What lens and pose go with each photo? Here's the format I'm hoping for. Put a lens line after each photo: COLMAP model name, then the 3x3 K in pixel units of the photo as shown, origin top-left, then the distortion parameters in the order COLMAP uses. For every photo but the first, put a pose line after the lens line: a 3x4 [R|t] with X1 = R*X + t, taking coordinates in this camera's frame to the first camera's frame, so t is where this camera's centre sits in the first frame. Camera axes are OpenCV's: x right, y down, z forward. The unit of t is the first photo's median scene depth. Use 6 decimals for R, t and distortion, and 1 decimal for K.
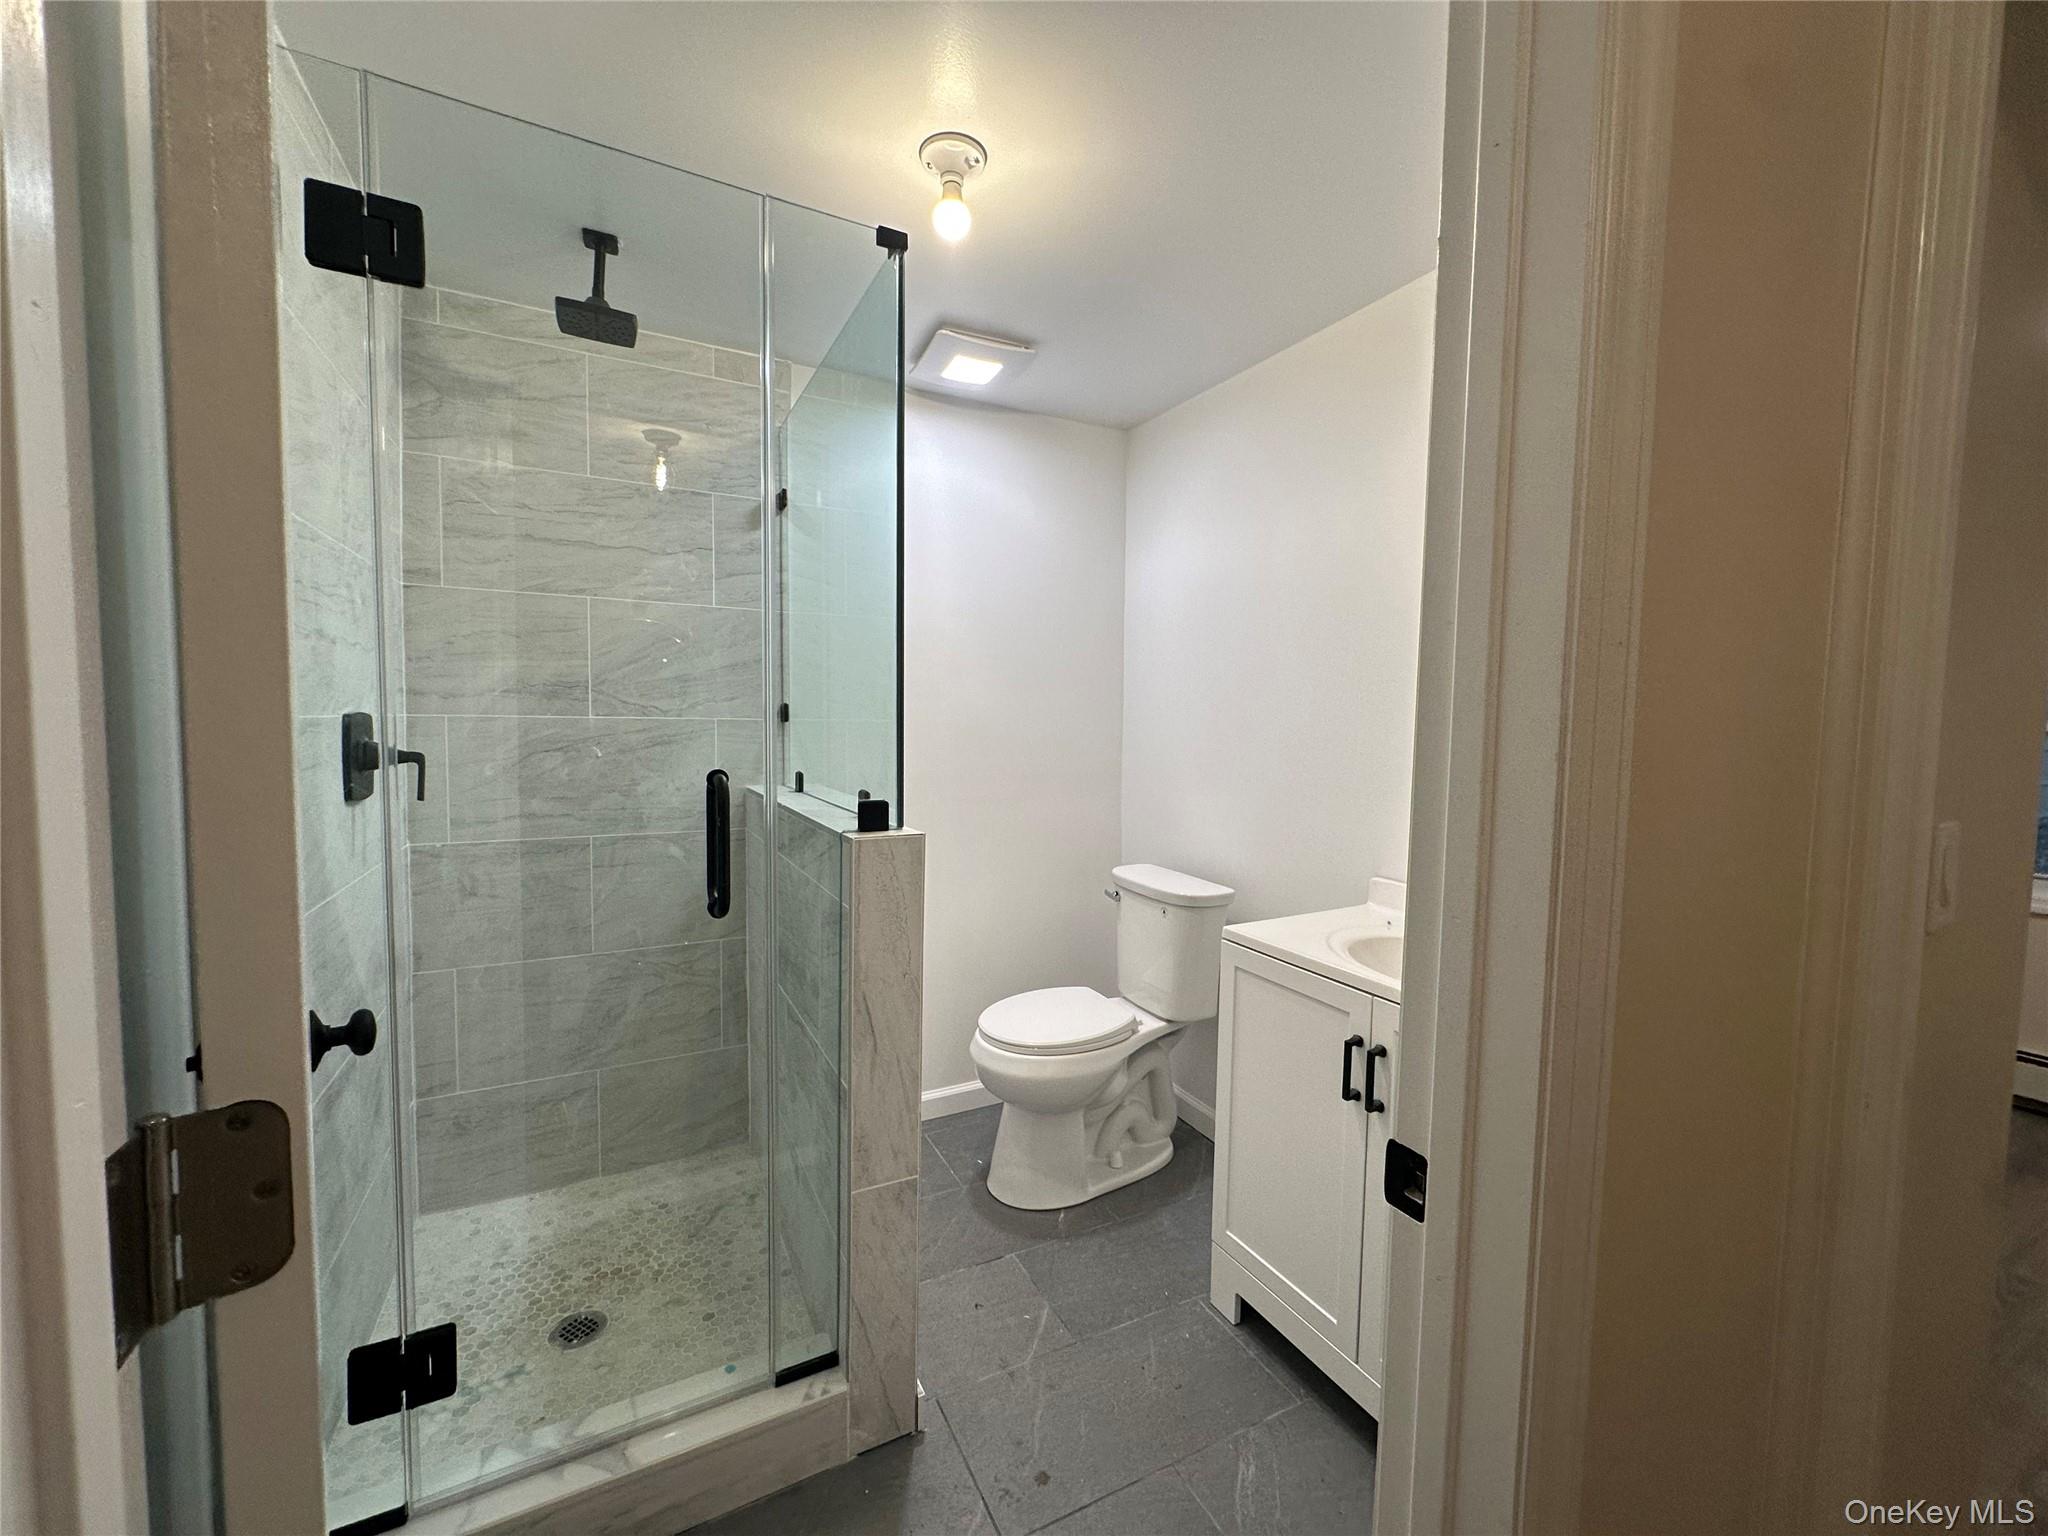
lens RADIAL K [[816.4, 0, 1023.1], [0, 816.4, 766.7], [0, 0, 1]] dist [-0.004149, 0.001044]
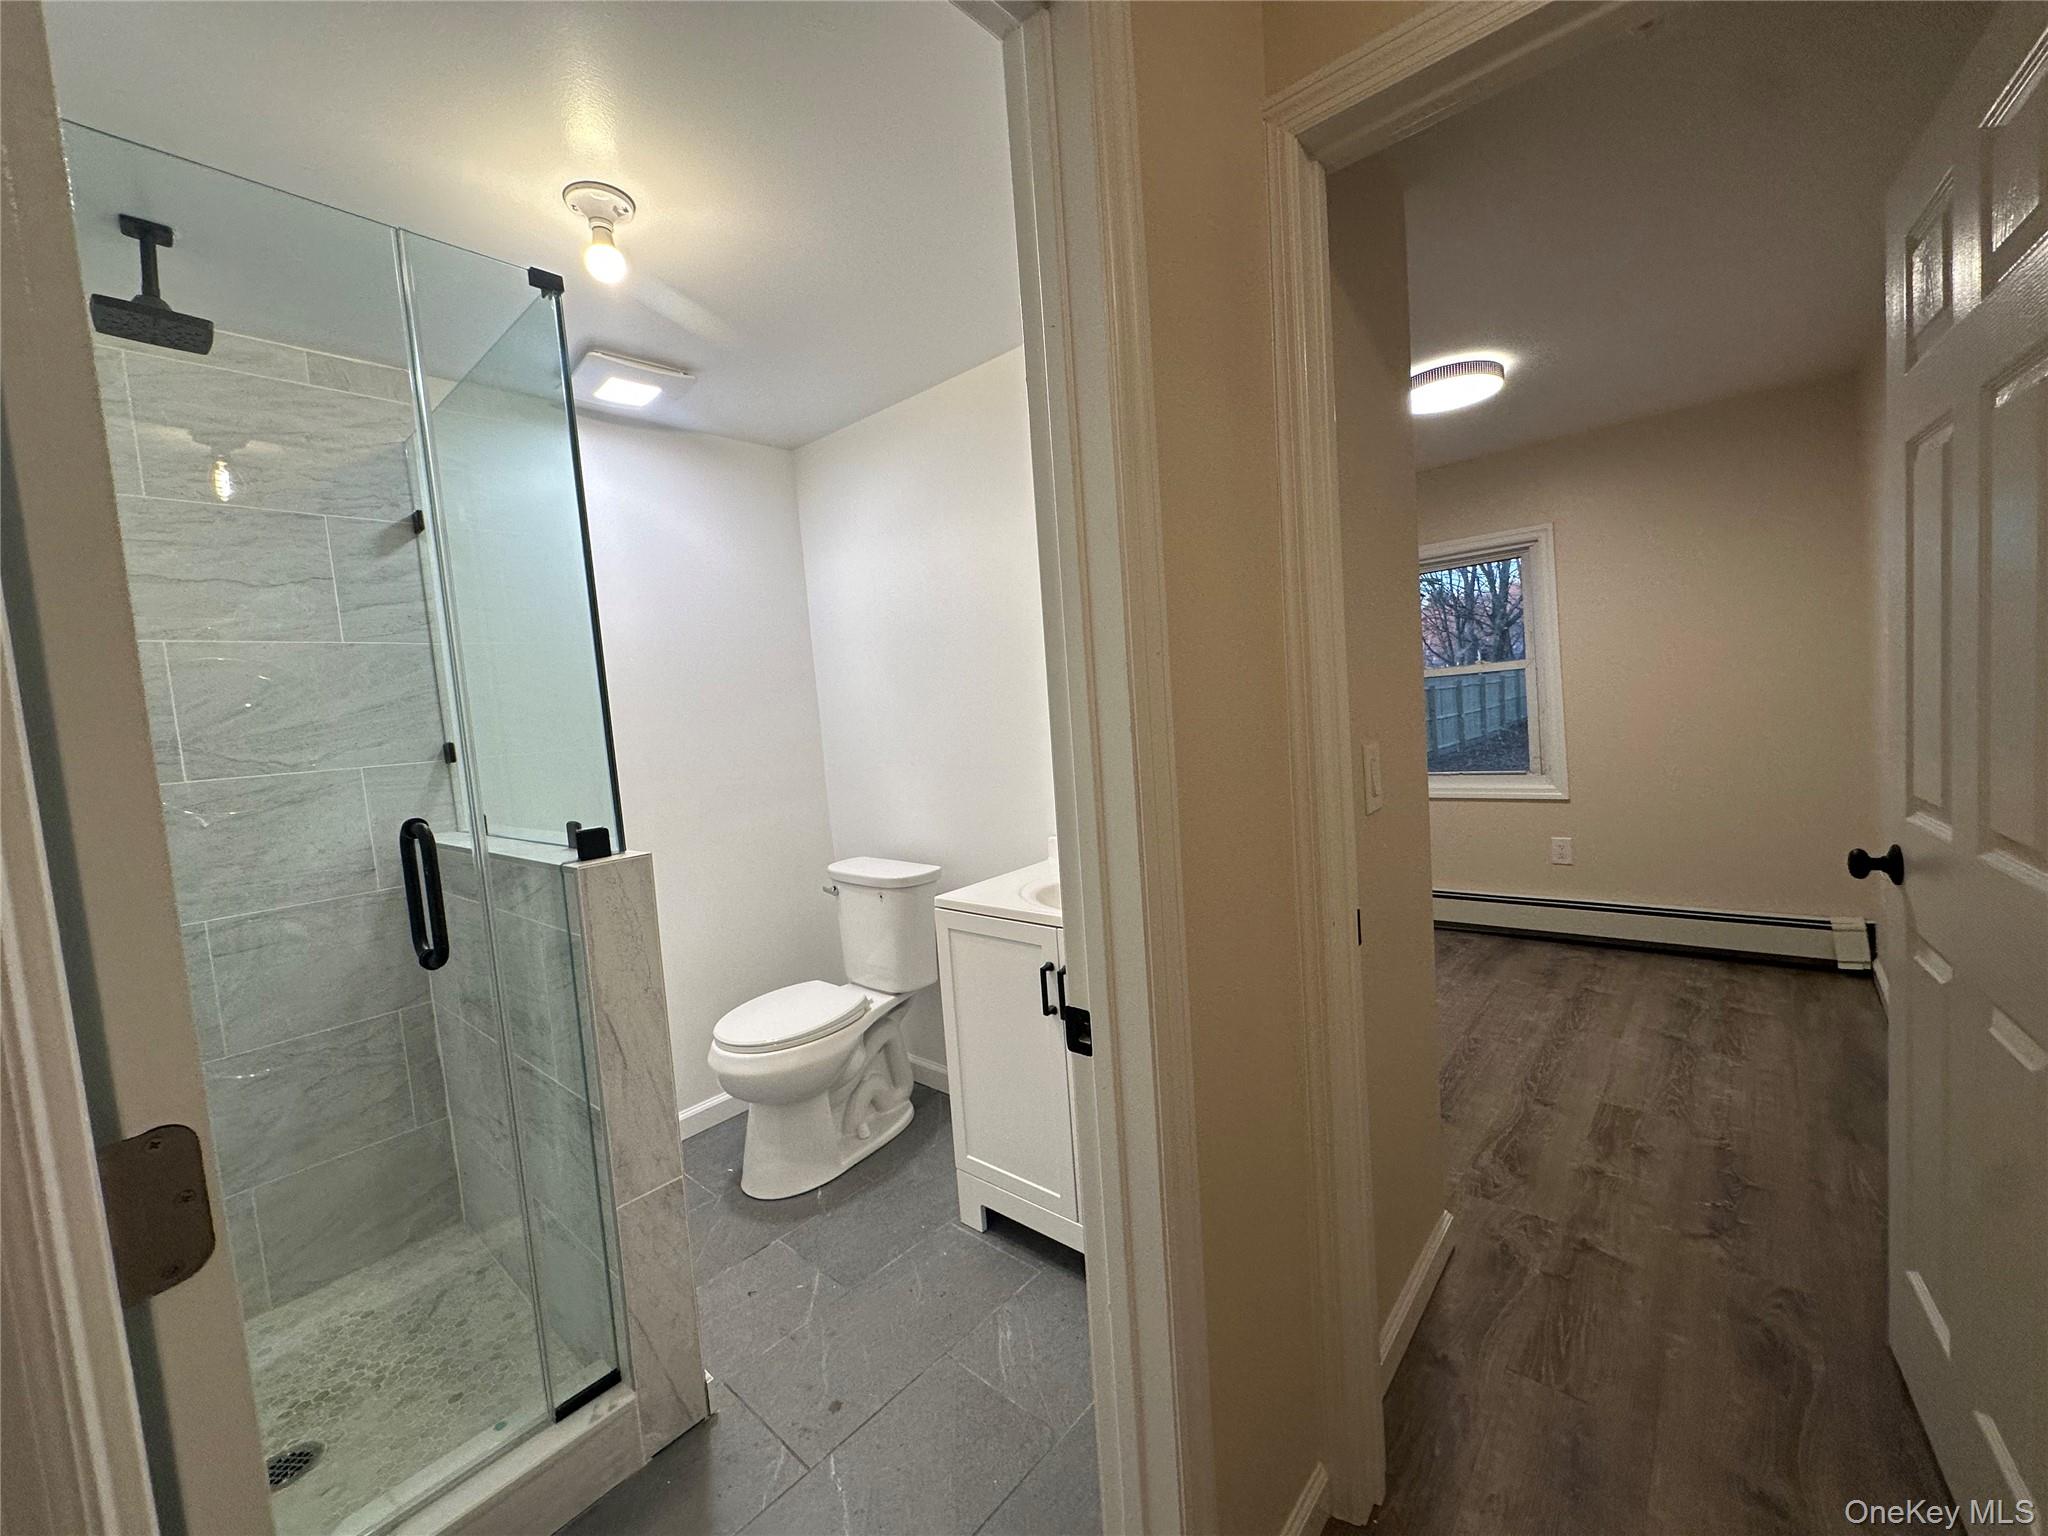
lens RADIAL K [[816.4, 0, 1023.1], [0, 816.4, 766.7], [0, 0, 1]] dist [-0.004149, 0.001044]
pose [[0.925876, -0.111743, 0.360925, -0.030723], [0.110843, 0.993566, 0.023265, 0.000005], [-0.361202, 0.018465, 0.932305, -0.109978]]
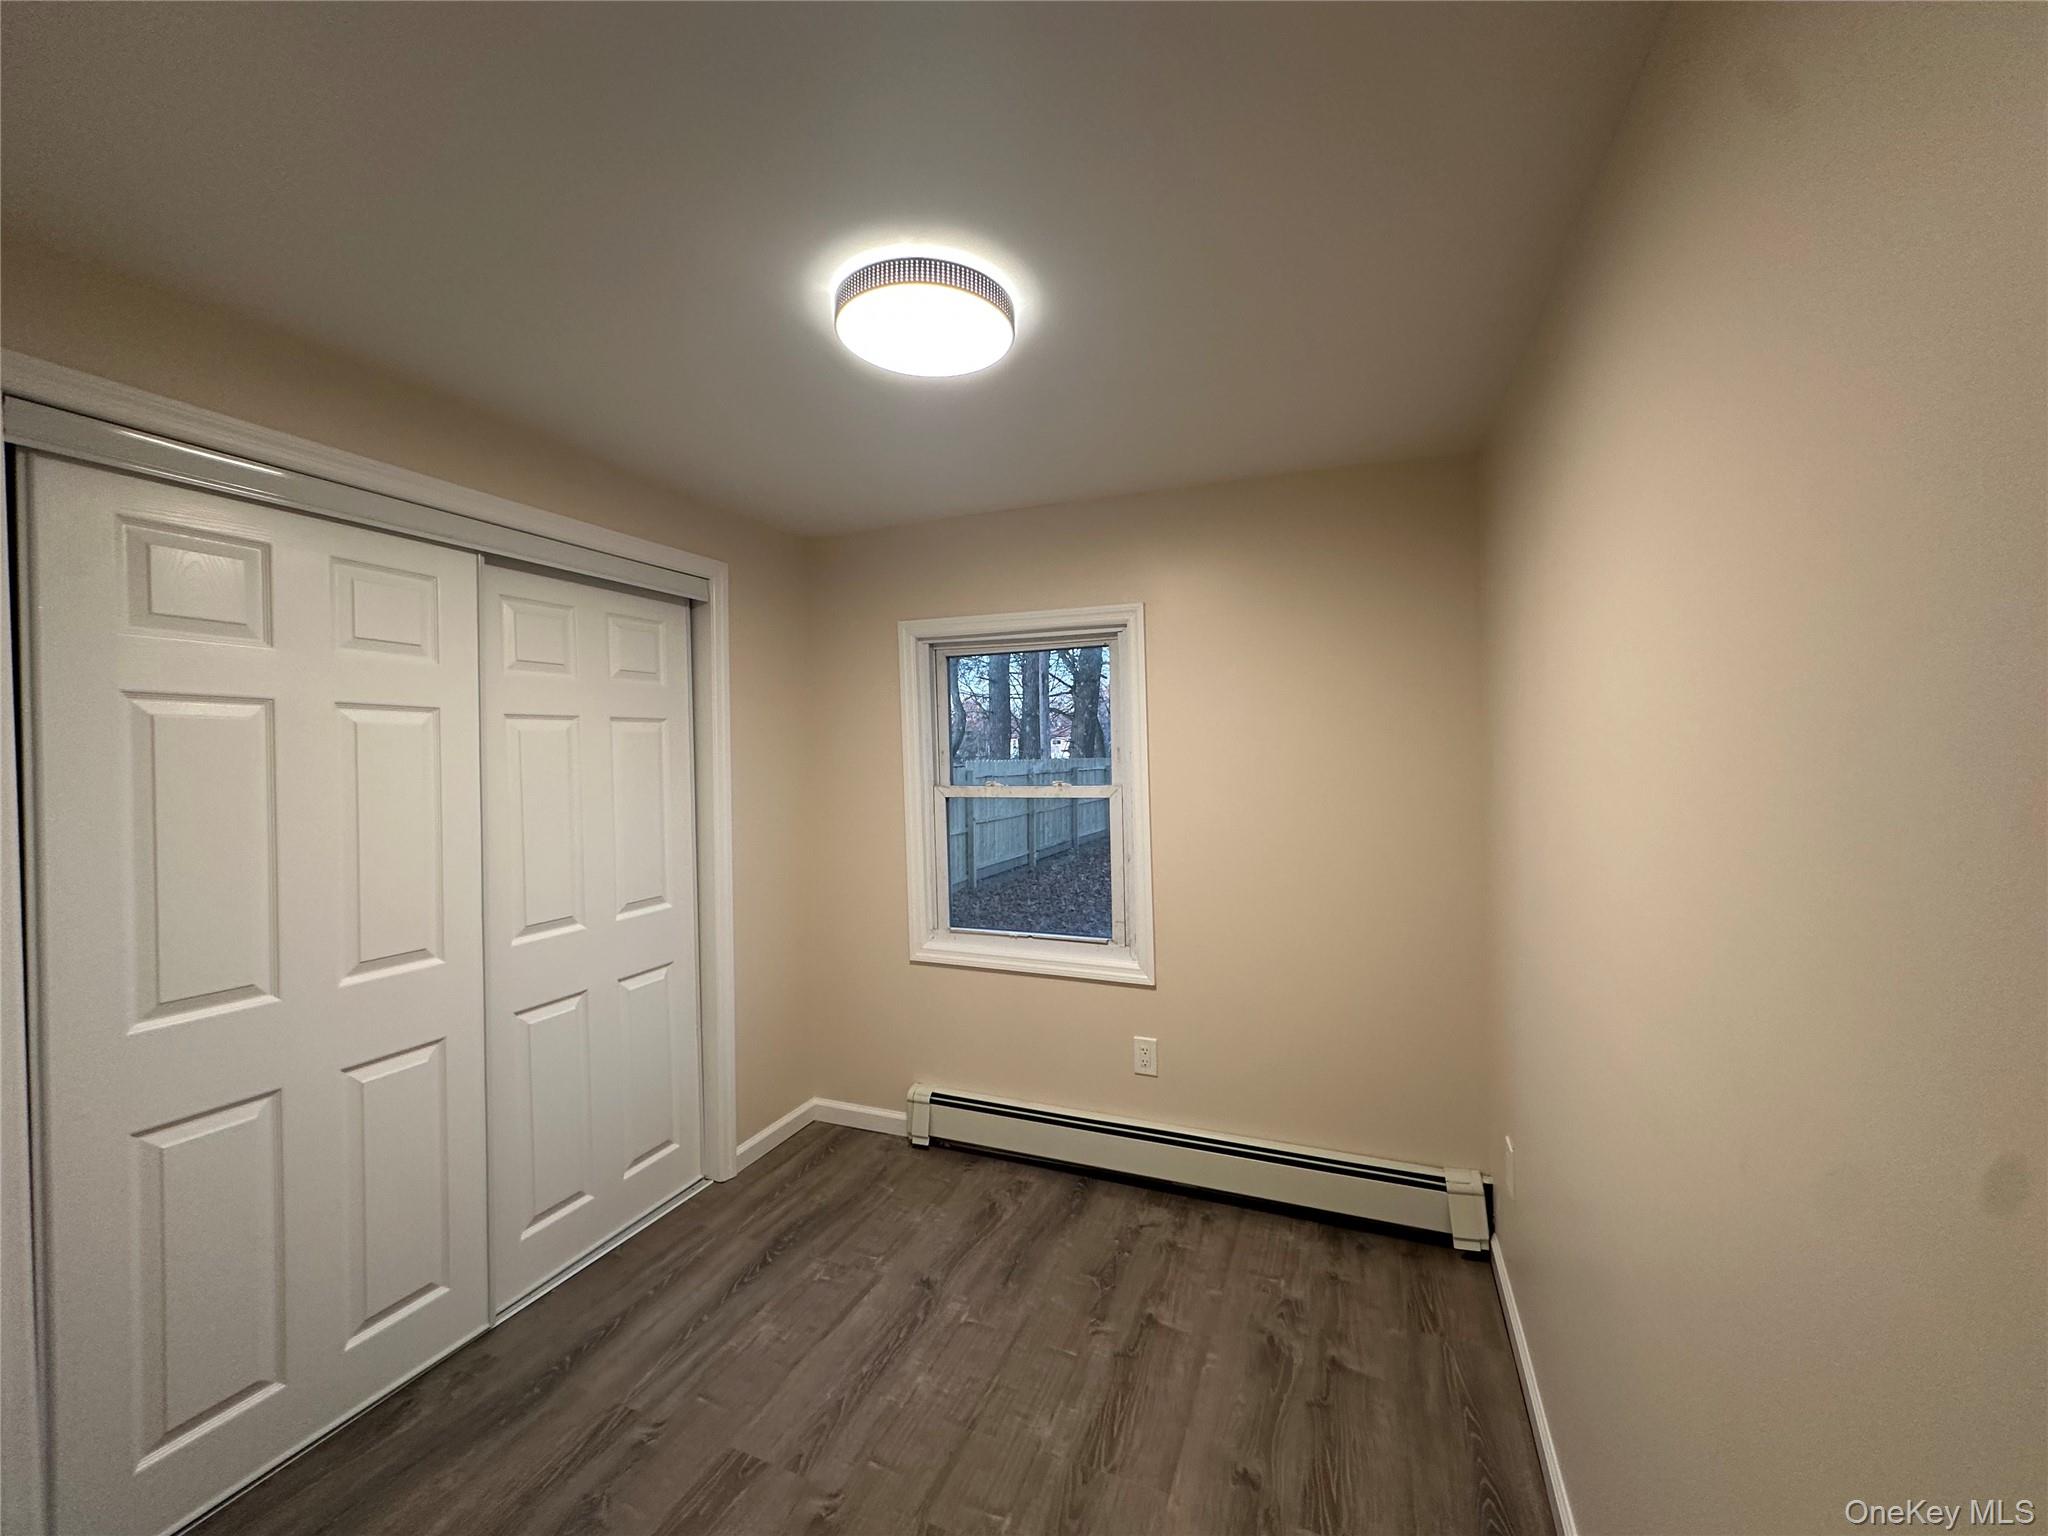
lens RADIAL K [[816.4, 0, 1023.1], [0, 816.4, 766.7], [0, 0, 1]] dist [-0.004149, 0.001044]
pose [[0.754940, -0.030477, 0.655085, 0.797095], [0.054269, 0.998397, -0.016093, -0.096160], [-0.653545, 0.047700, 0.755383, 0.308693]]
